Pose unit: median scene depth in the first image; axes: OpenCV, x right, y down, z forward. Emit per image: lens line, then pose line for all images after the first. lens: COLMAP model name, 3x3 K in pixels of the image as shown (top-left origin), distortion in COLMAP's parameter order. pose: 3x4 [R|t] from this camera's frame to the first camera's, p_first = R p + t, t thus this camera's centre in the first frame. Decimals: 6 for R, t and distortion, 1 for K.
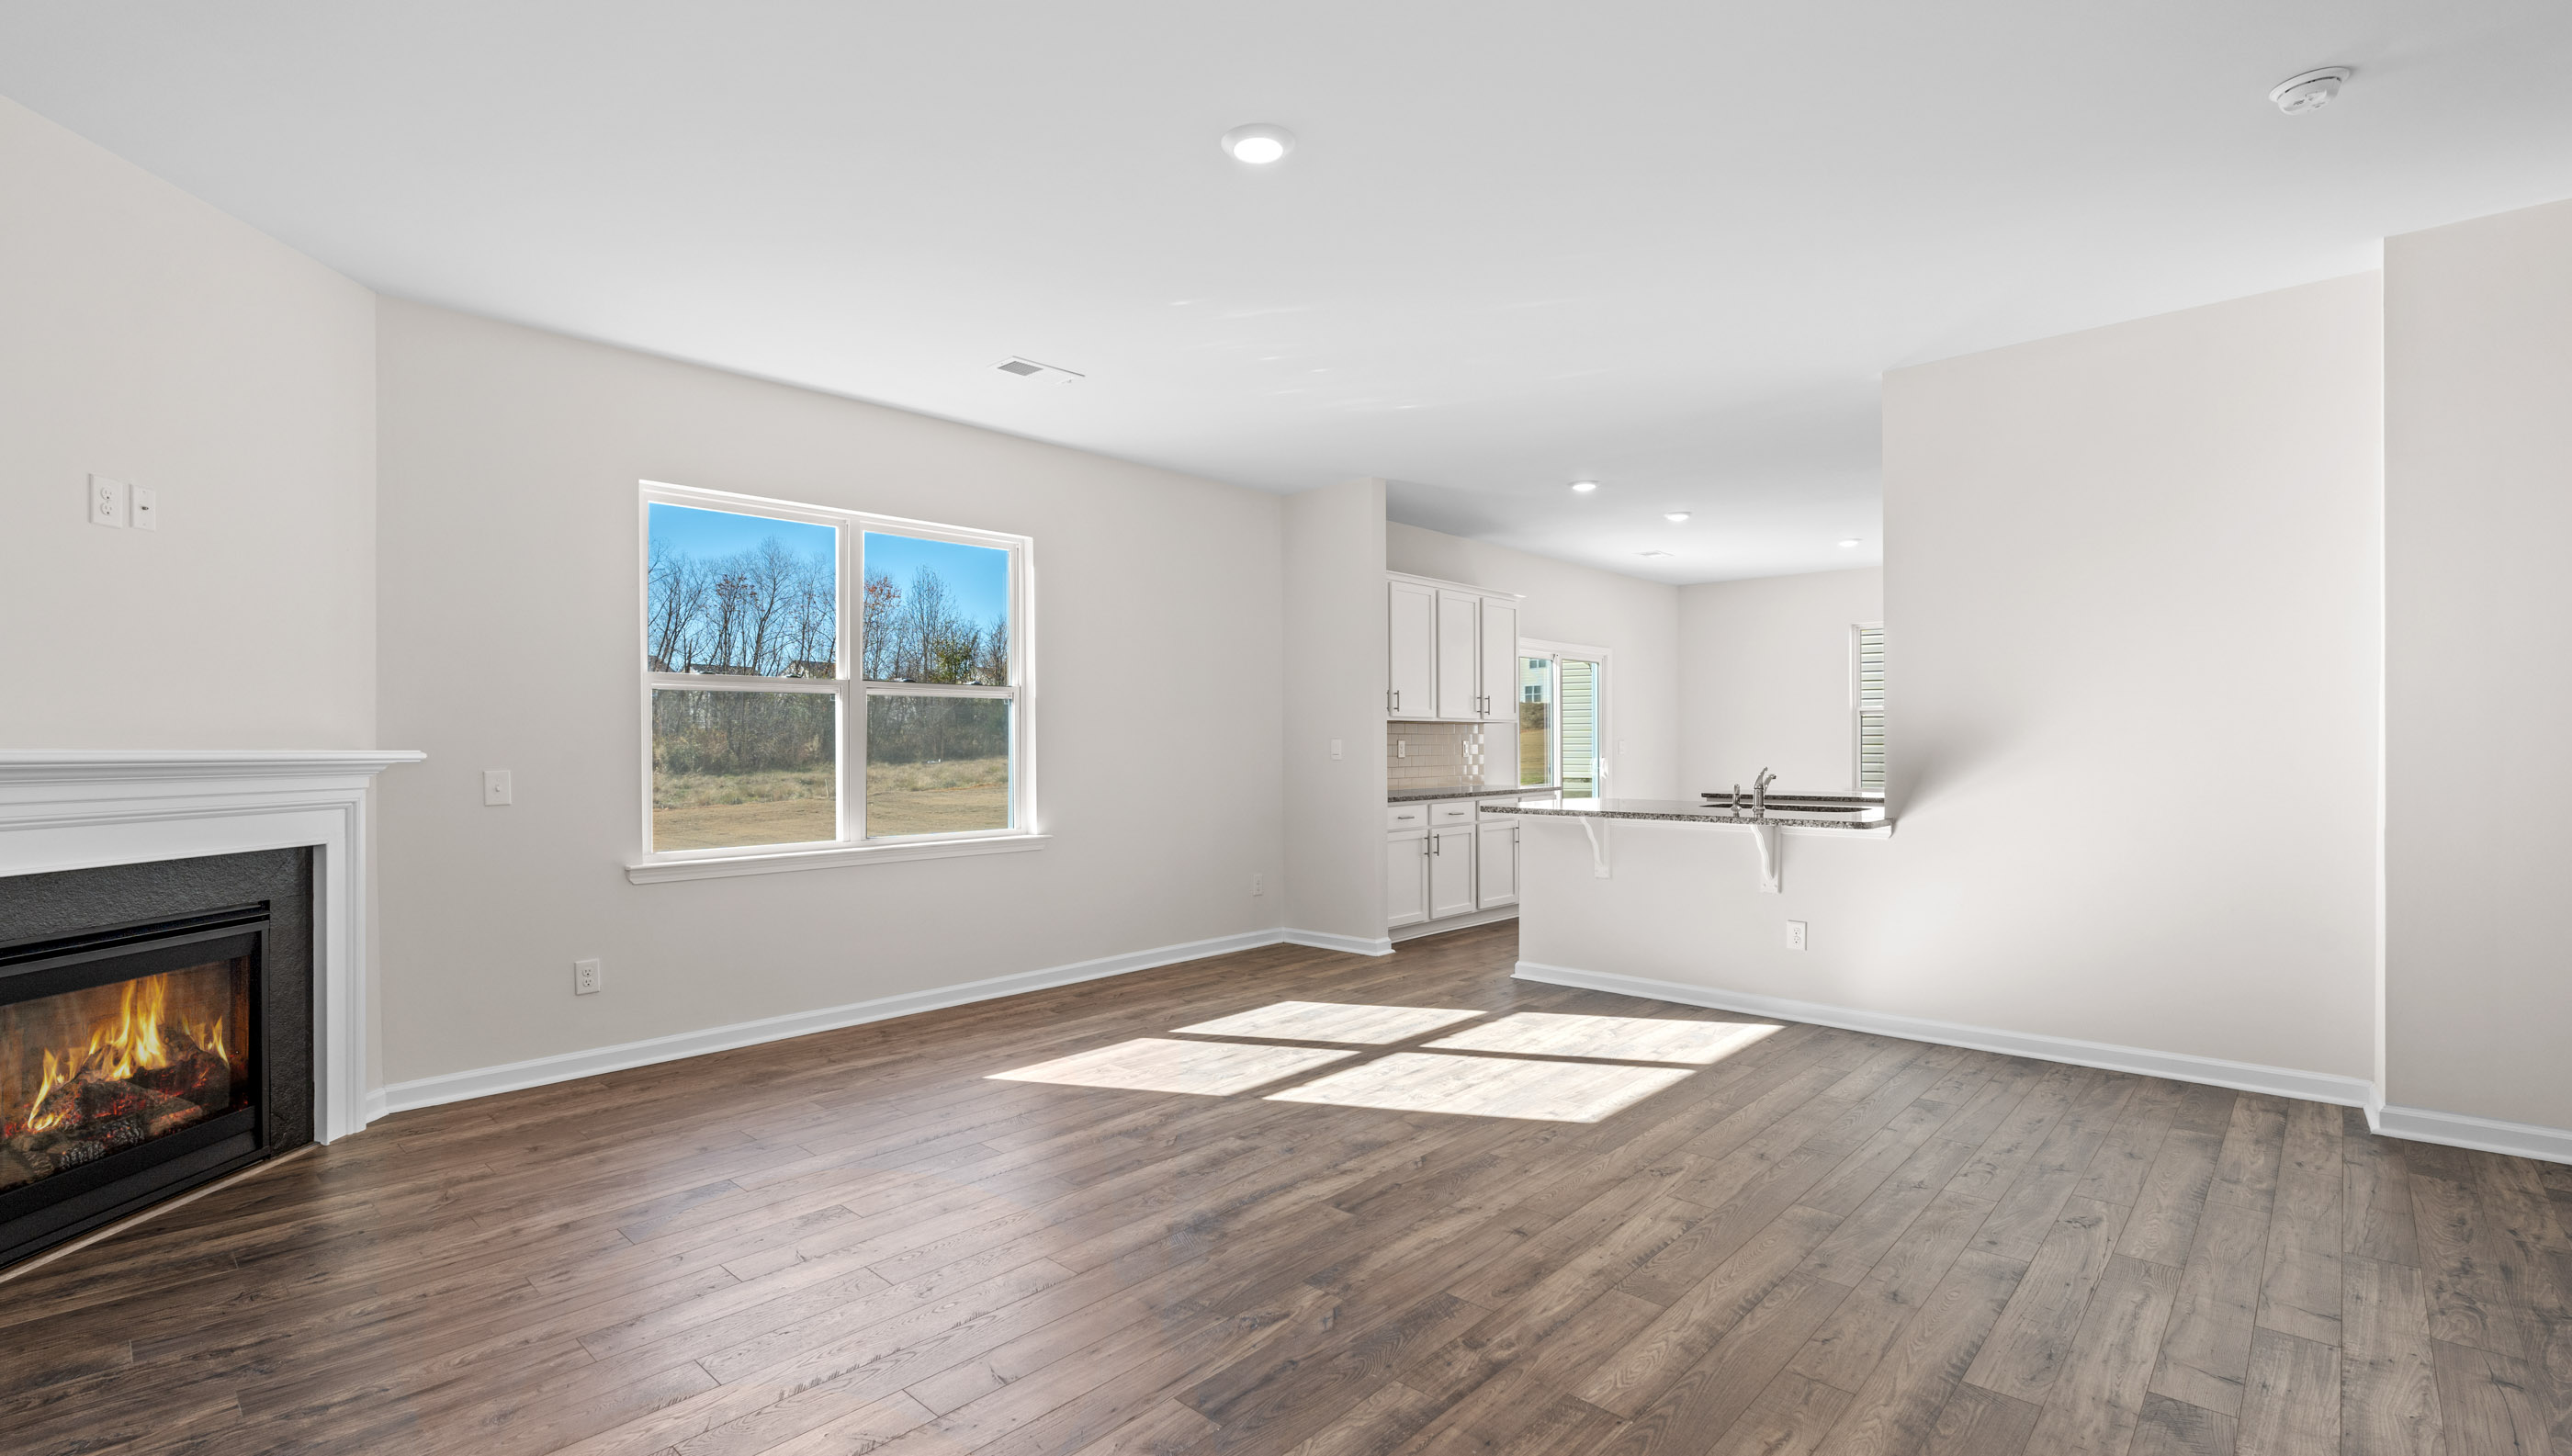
lens RADIAL K [[1119.5, 0, 1292.8], [0, 1119.5, 737.1], [0, 0, 1]] dist [-0.007337, 0.000784]
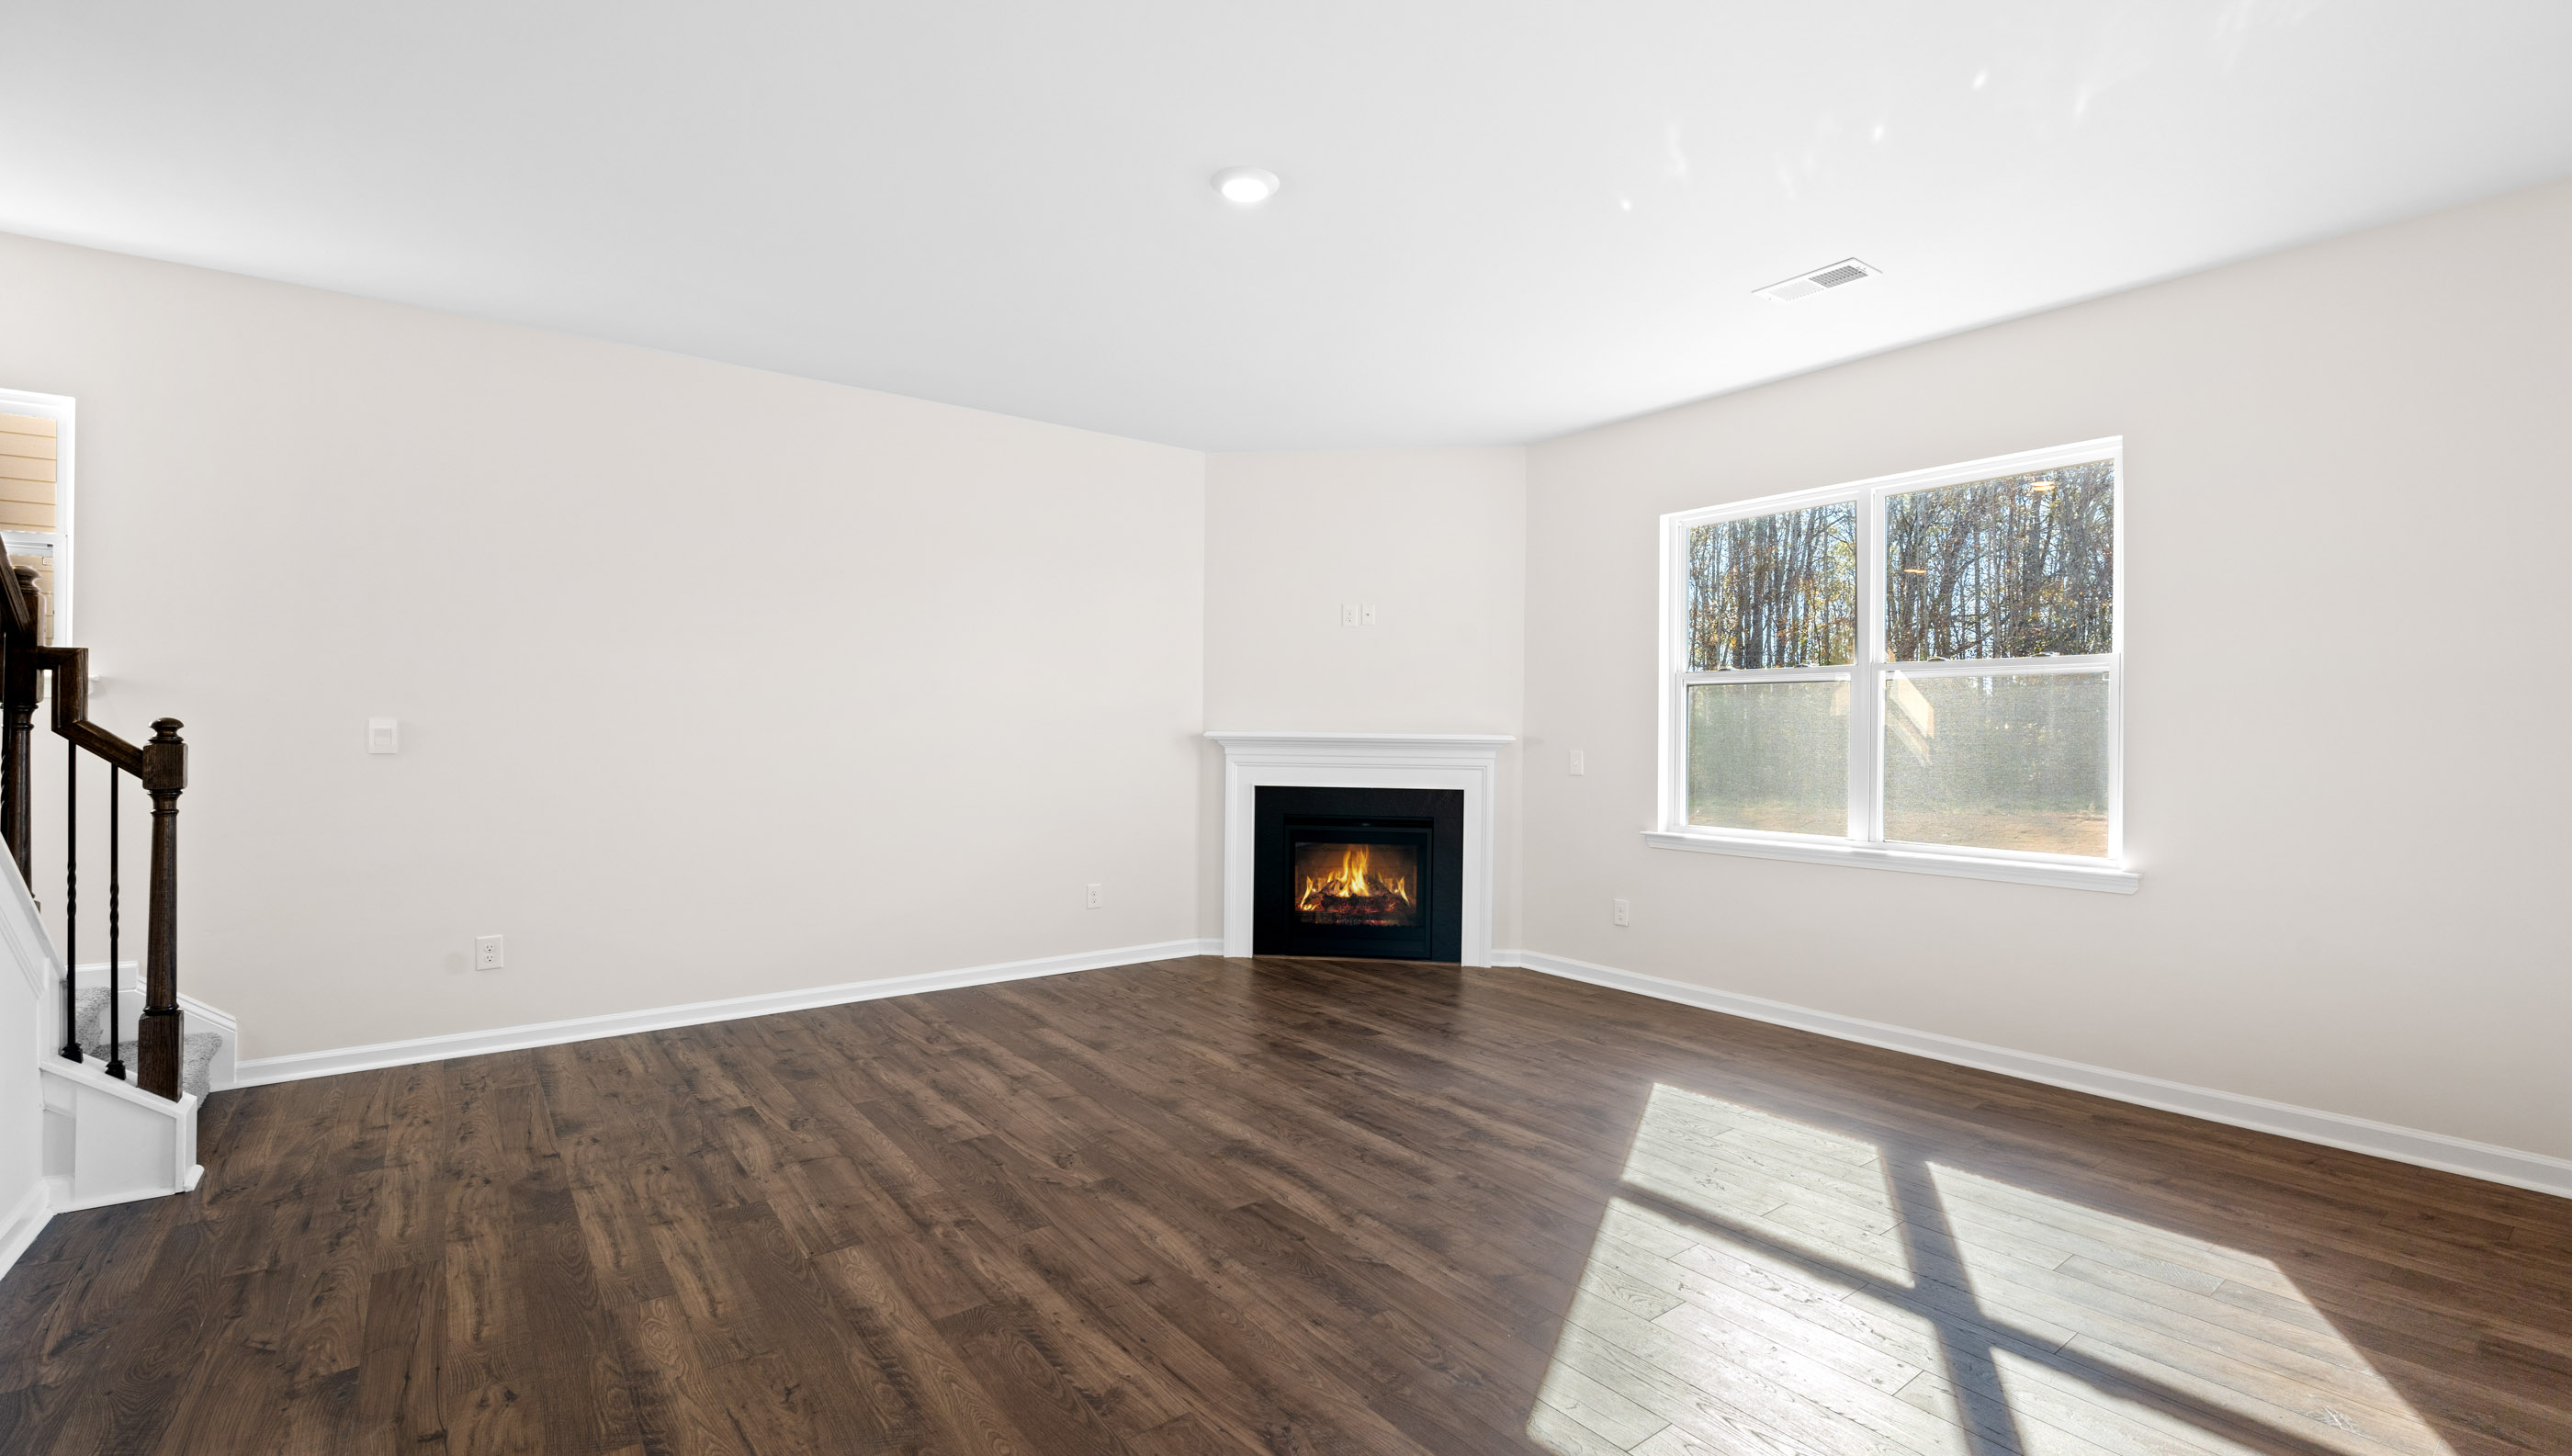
lens RADIAL K [[1119.5, 0, 1298.4], [0, 1119.5, 729.6], [0, 0, 1]] dist [-0.007337, 0.000784]
pose [[-0.156566, 0.002610, -0.987664, 0.944477], [-0.001847, 0.999994, 0.002935, -0.000680], [0.987666, 0.002284, -0.156560, 1.119180]]
